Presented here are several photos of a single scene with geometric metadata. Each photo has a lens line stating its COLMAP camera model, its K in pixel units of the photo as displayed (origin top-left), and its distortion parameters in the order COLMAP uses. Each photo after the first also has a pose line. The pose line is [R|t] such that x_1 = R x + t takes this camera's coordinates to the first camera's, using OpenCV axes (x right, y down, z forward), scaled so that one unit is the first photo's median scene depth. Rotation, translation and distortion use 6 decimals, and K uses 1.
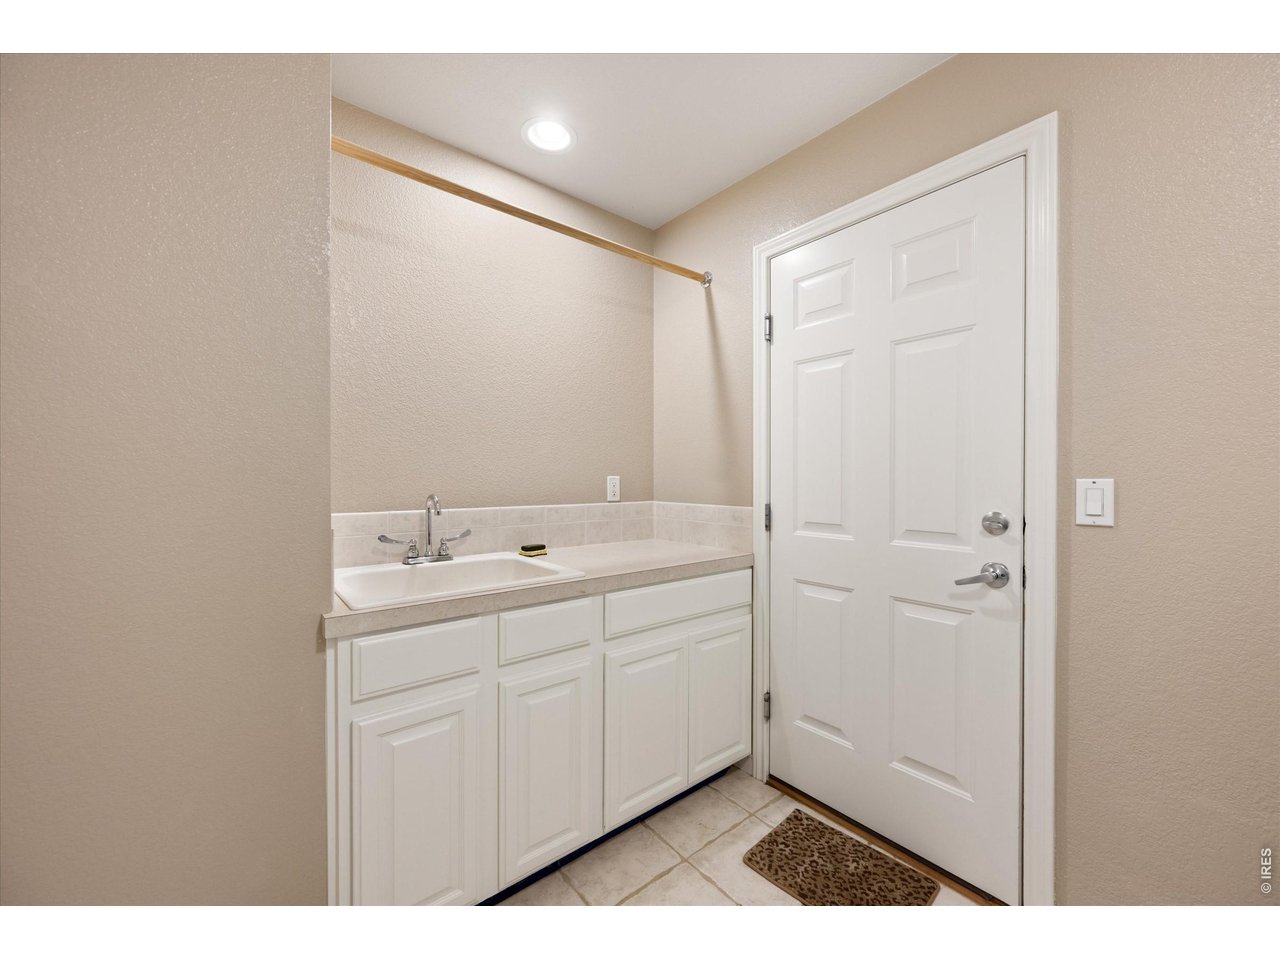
lens RADIAL K [[502.4, 0, 642.2], [0, 502.4, 481.0], [0, 0, 1]] dist [-0.000590, -0.000160]
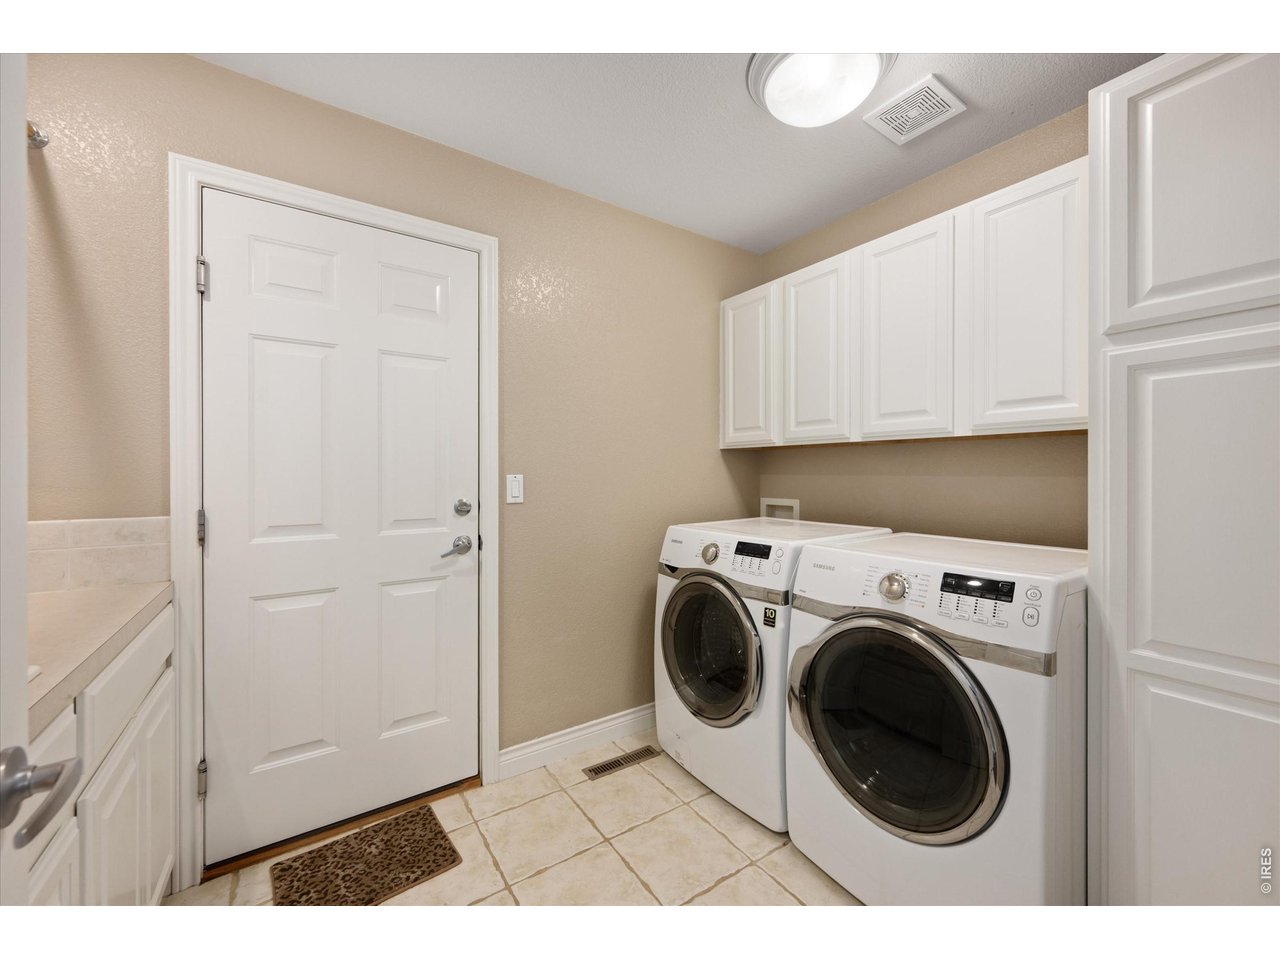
lens RADIAL K [[502.4, 0, 642.2], [0, 502.4, 474.8], [0, 0, 1]] dist [-0.000590, -0.000160]
pose [[0.079819, -0.002875, 0.996805, -0.560397], [0.007359, 0.999970, 0.002295, -0.004248], [-0.996782, 0.007152, 0.079838, 0.353084]]
